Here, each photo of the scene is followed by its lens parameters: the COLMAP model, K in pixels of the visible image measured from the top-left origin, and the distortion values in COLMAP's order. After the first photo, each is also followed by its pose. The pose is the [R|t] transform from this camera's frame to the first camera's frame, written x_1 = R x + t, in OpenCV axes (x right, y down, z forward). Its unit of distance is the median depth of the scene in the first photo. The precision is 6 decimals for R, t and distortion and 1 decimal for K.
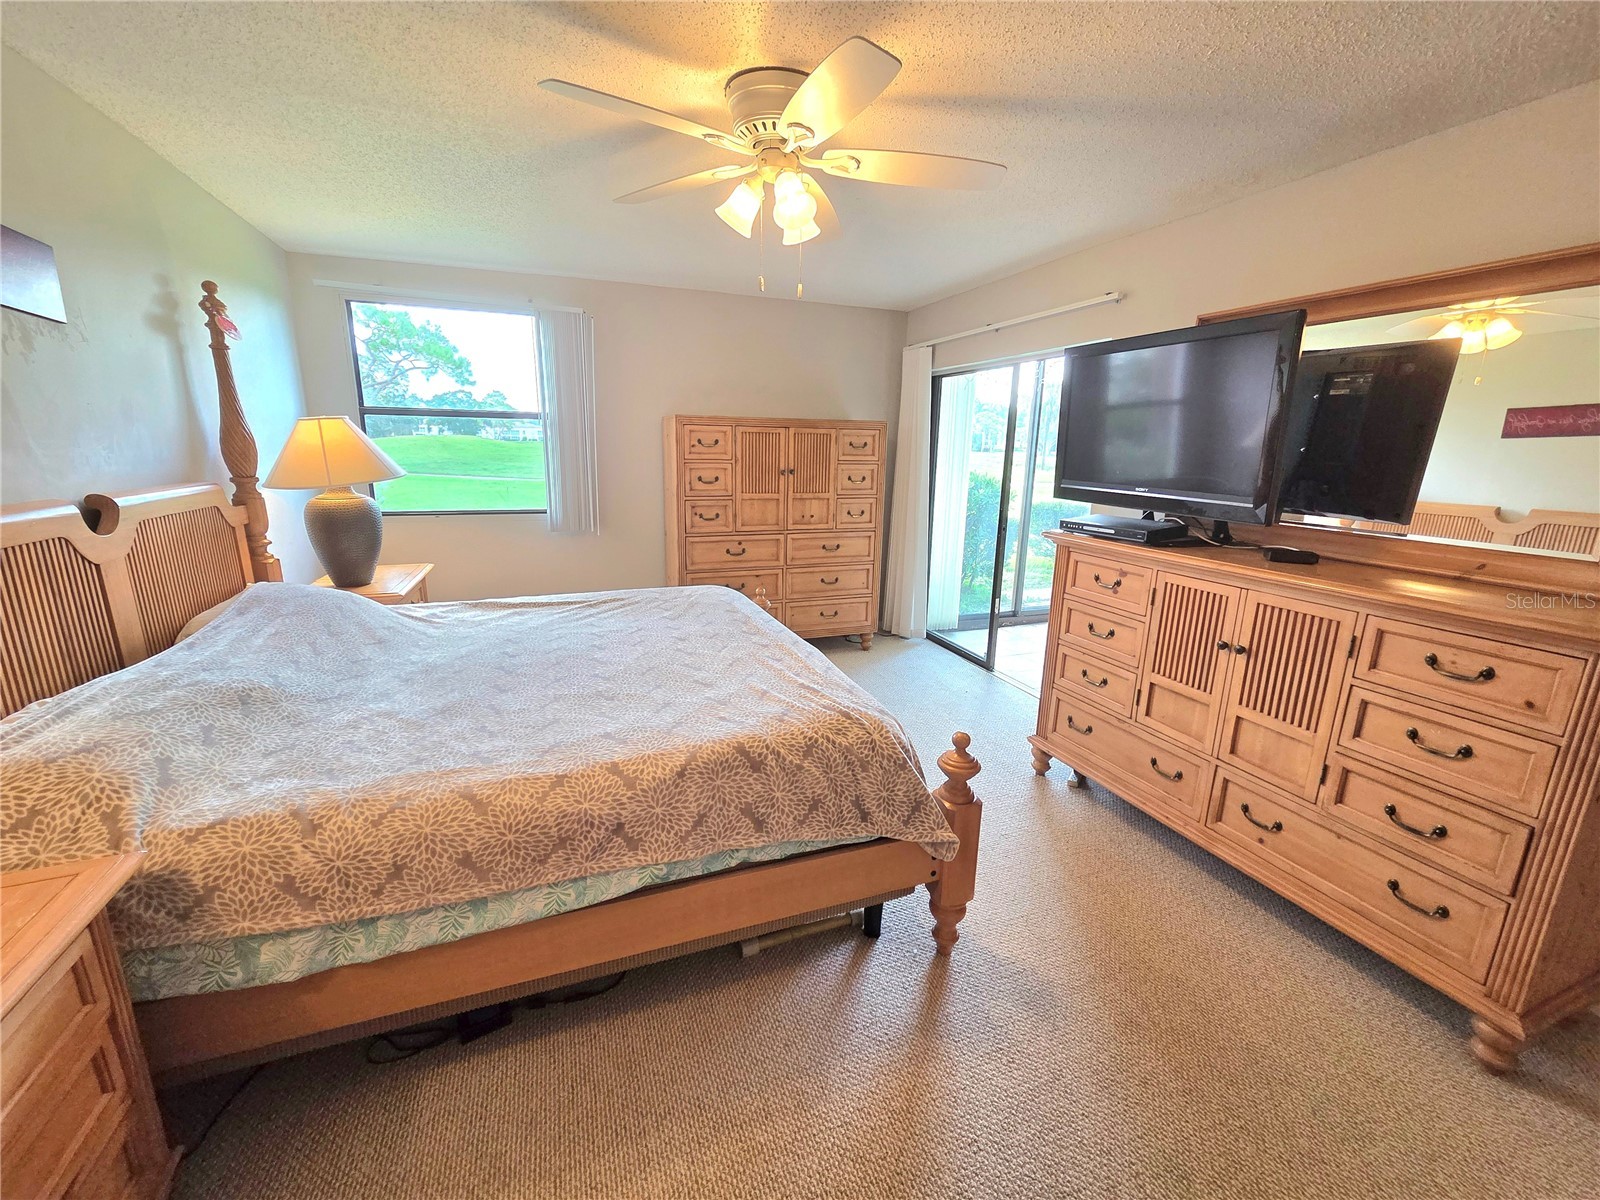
lens RADIAL K [[656.4, 0, 801.5], [0, 656.4, 600.7], [0, 0, 1]] dist [0.001277, 0.000578]
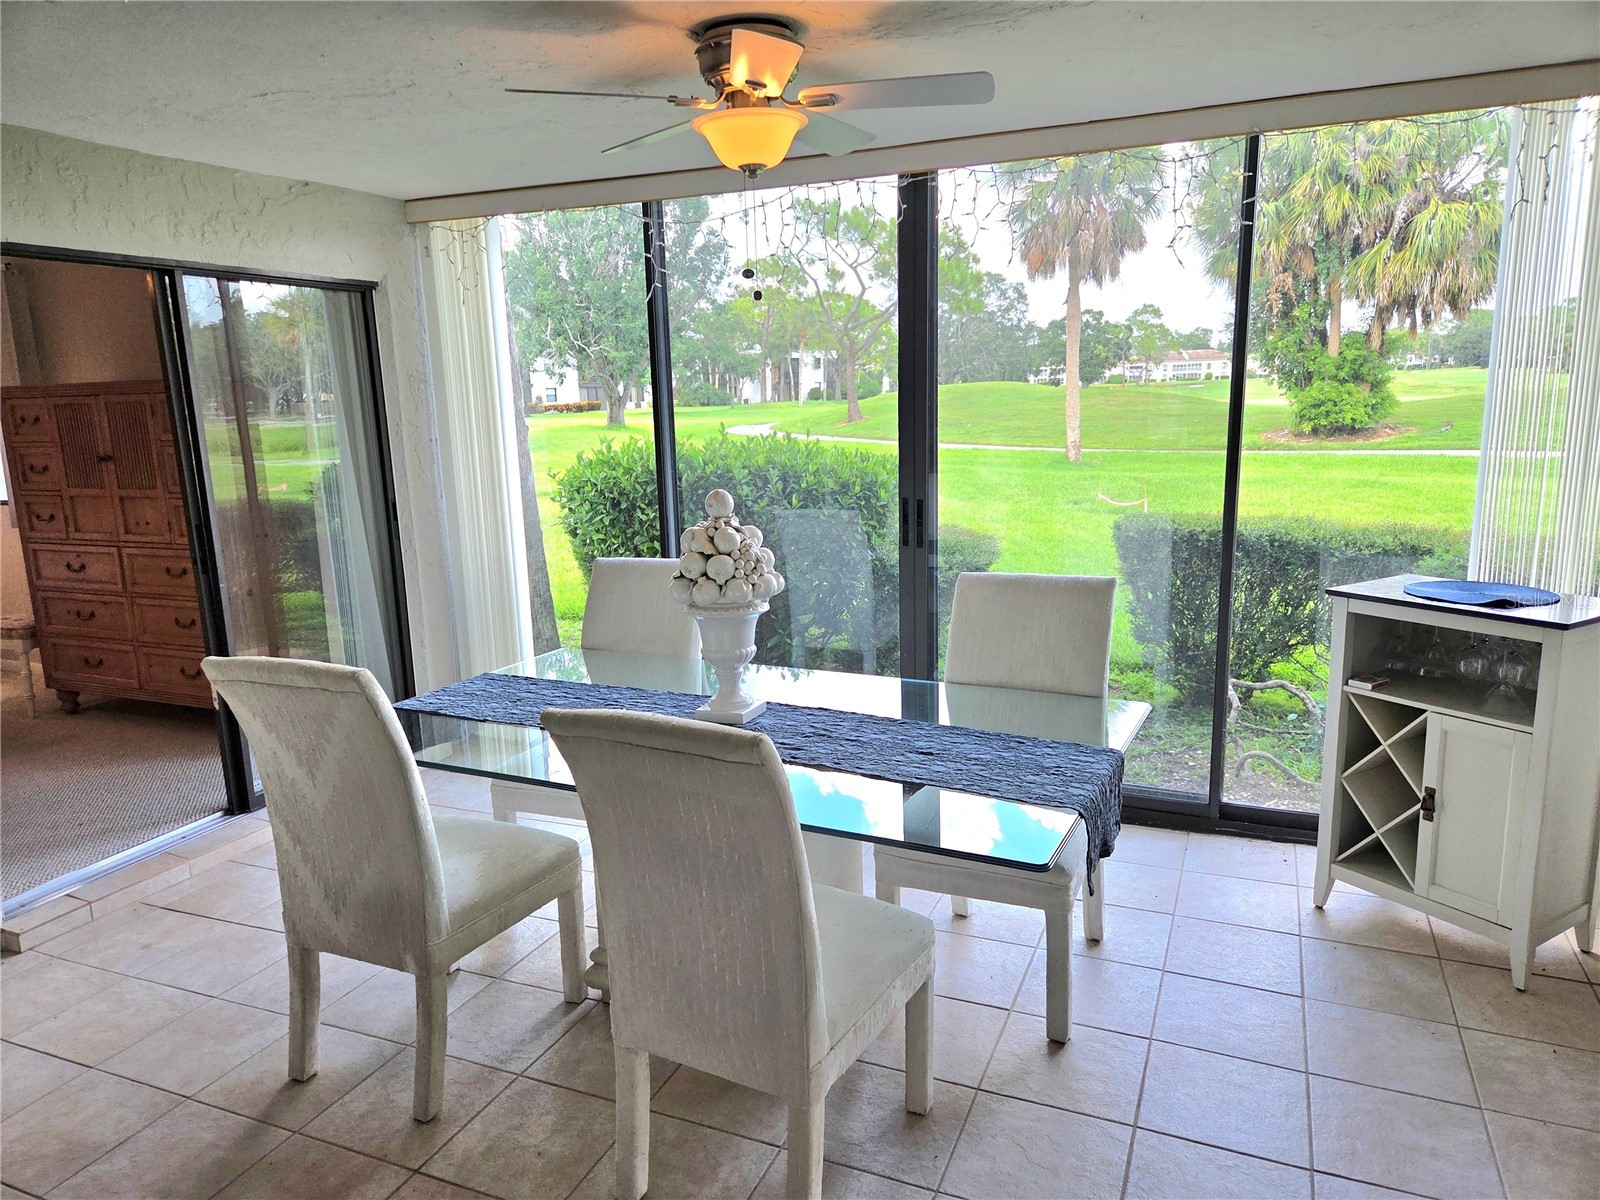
lens RADIAL K [[1070.9, 0, 798.1], [0, 1070.9, 605.7], [0, 0, 1]] dist [0.061144, -0.042402]
pose [[0.711290, 0.096766, -0.696206, 1.255801], [-0.118693, 0.992790, 0.016724, -0.140195], [0.692805, 0.070740, 0.717647, 0.654784]]
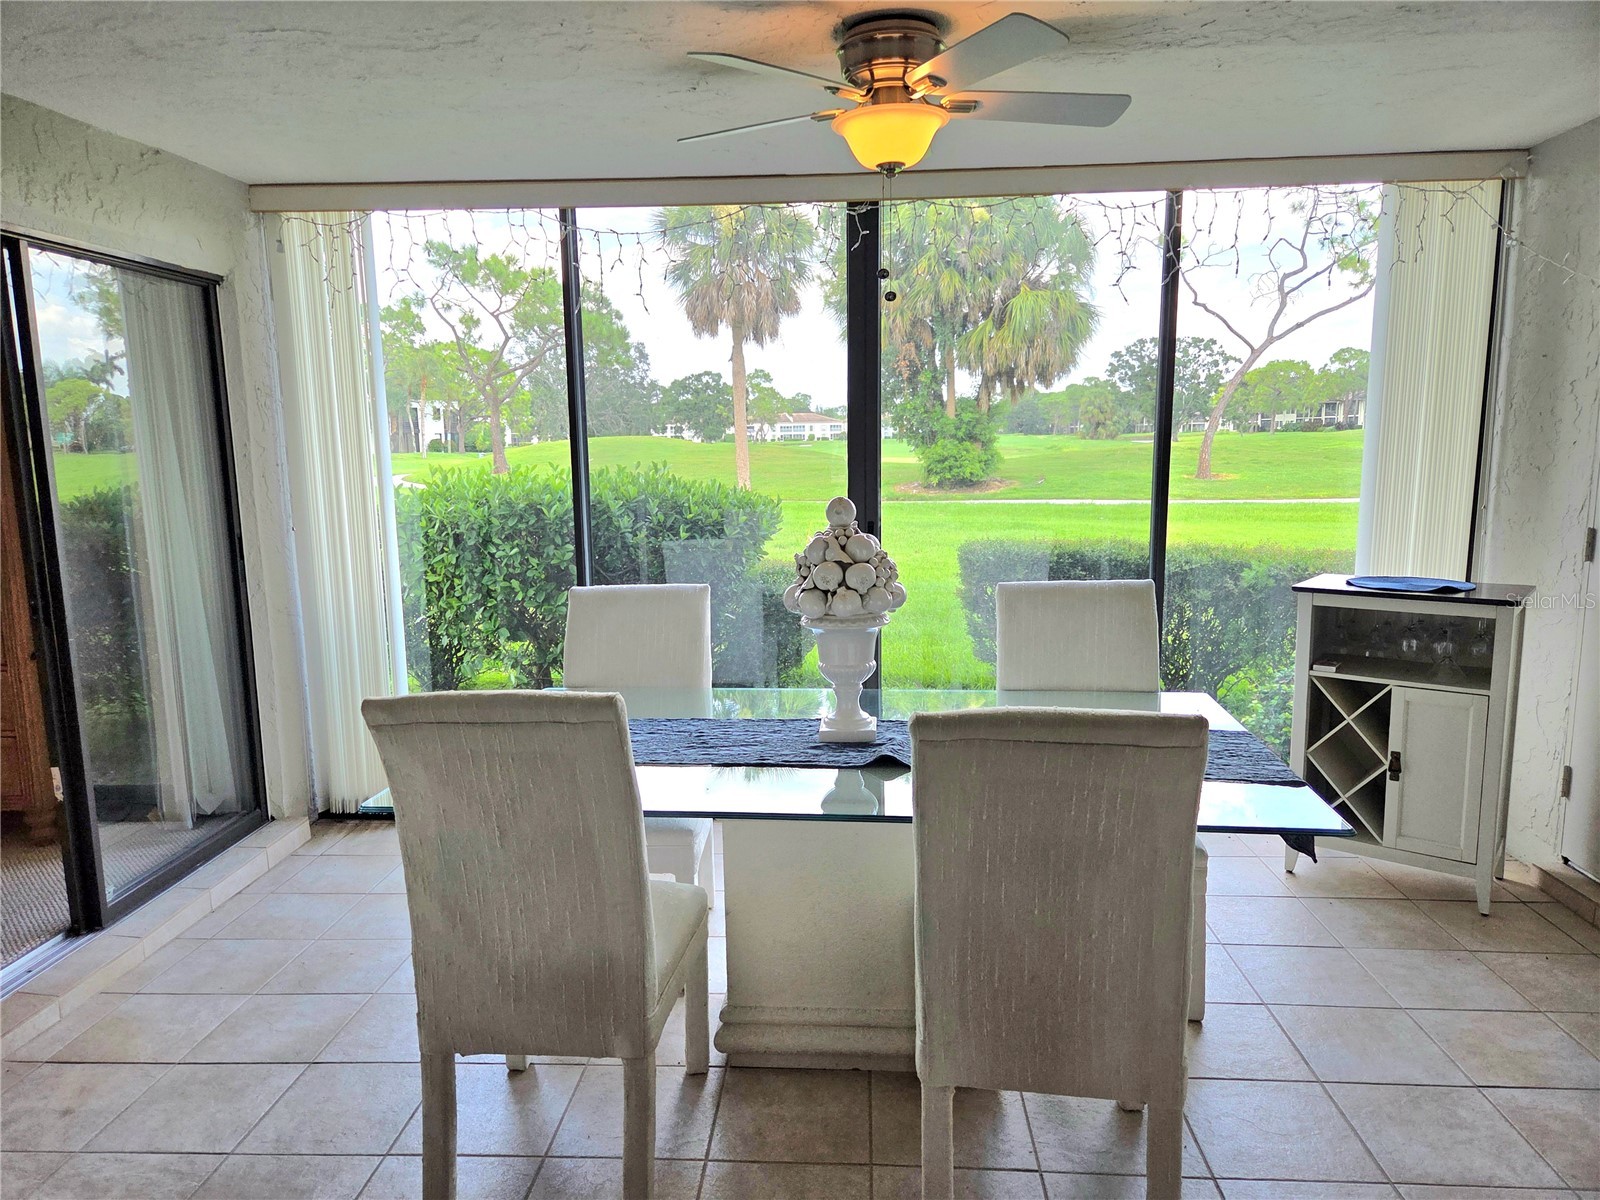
lens RADIAL K [[1070.9, 0, 792.0], [0, 1070.9, 606.0], [0, 0, 1]] dist [0.061144, -0.042402]
pose [[0.906708, 0.029716, -0.420711, 1.014635], [-0.062687, 0.995930, -0.064756, -0.091432], [0.417075, 0.085088, 0.904881, 0.522349]]
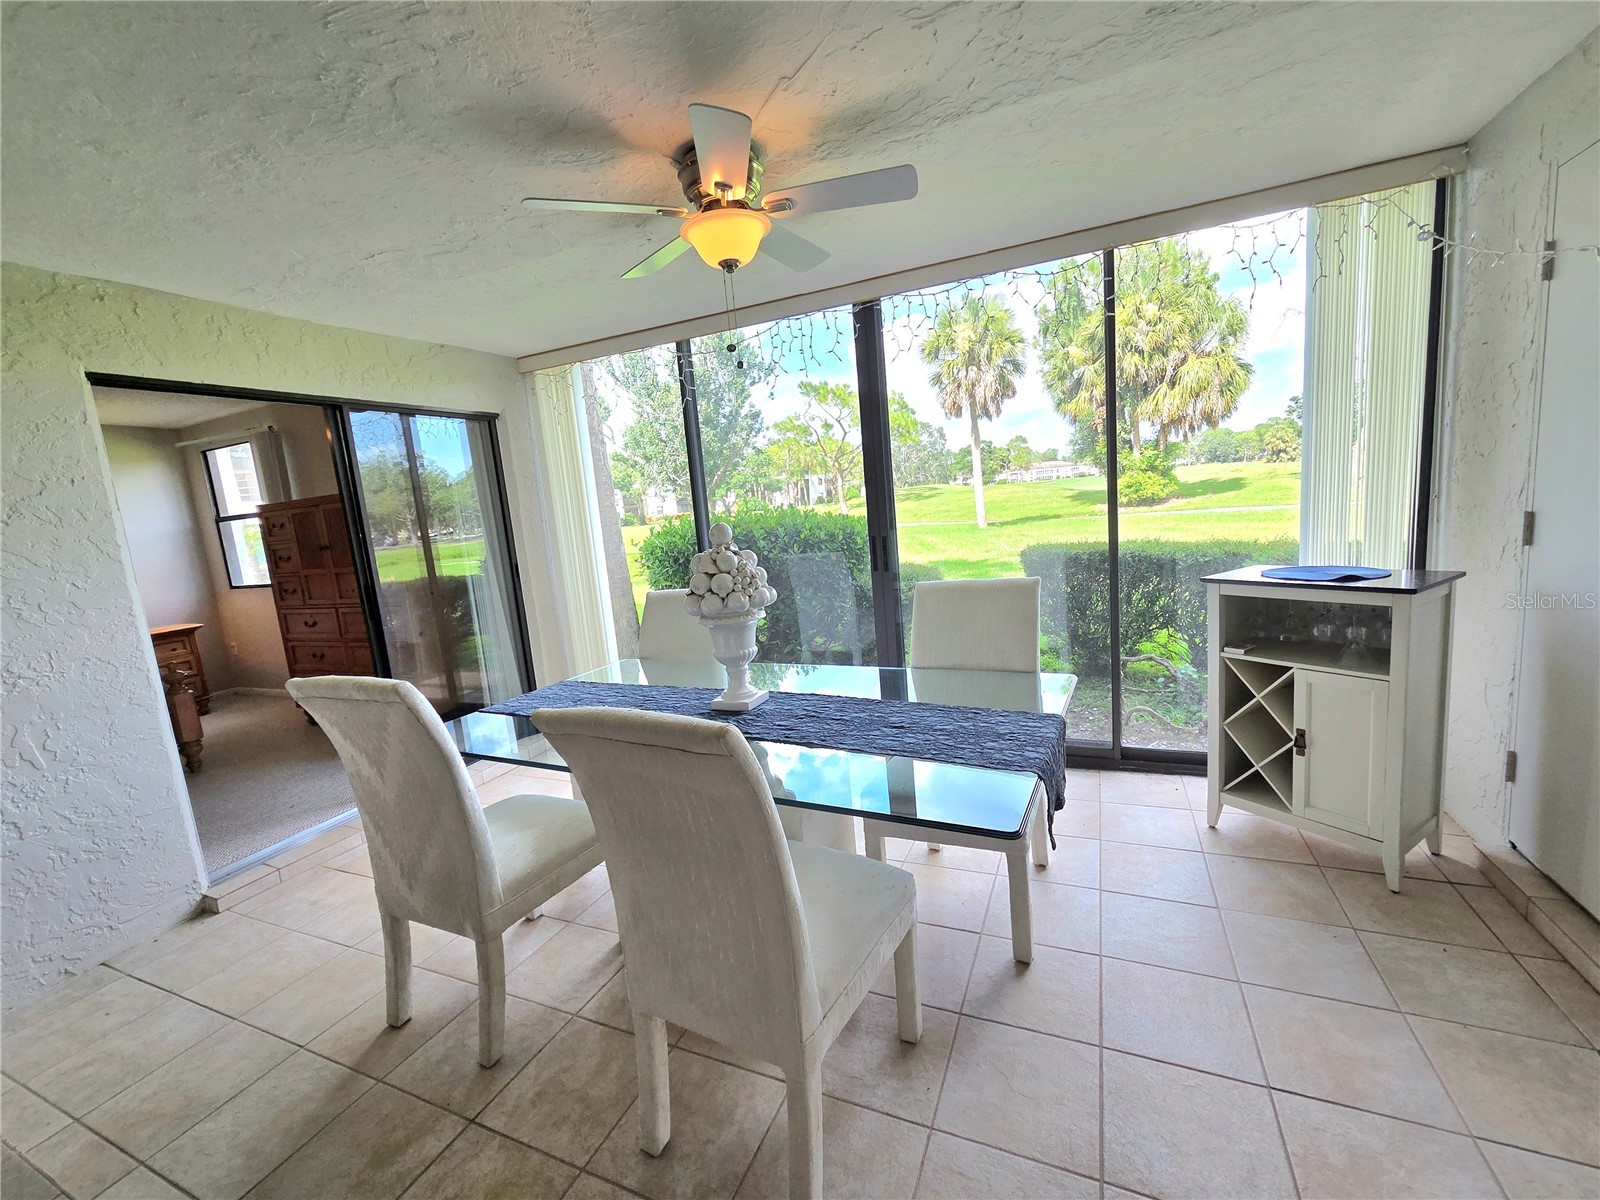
lens RADIAL K [[656.4, 0, 807.0], [0, 656.4, 596.9], [0, 0, 1]] dist [0.001277, 0.000578]
pose [[0.703829, 0.019787, -0.710093, 1.168663], [-0.061574, 0.997549, -0.033234, -0.125870], [0.707696, 0.067114, 0.703323, 0.776283]]
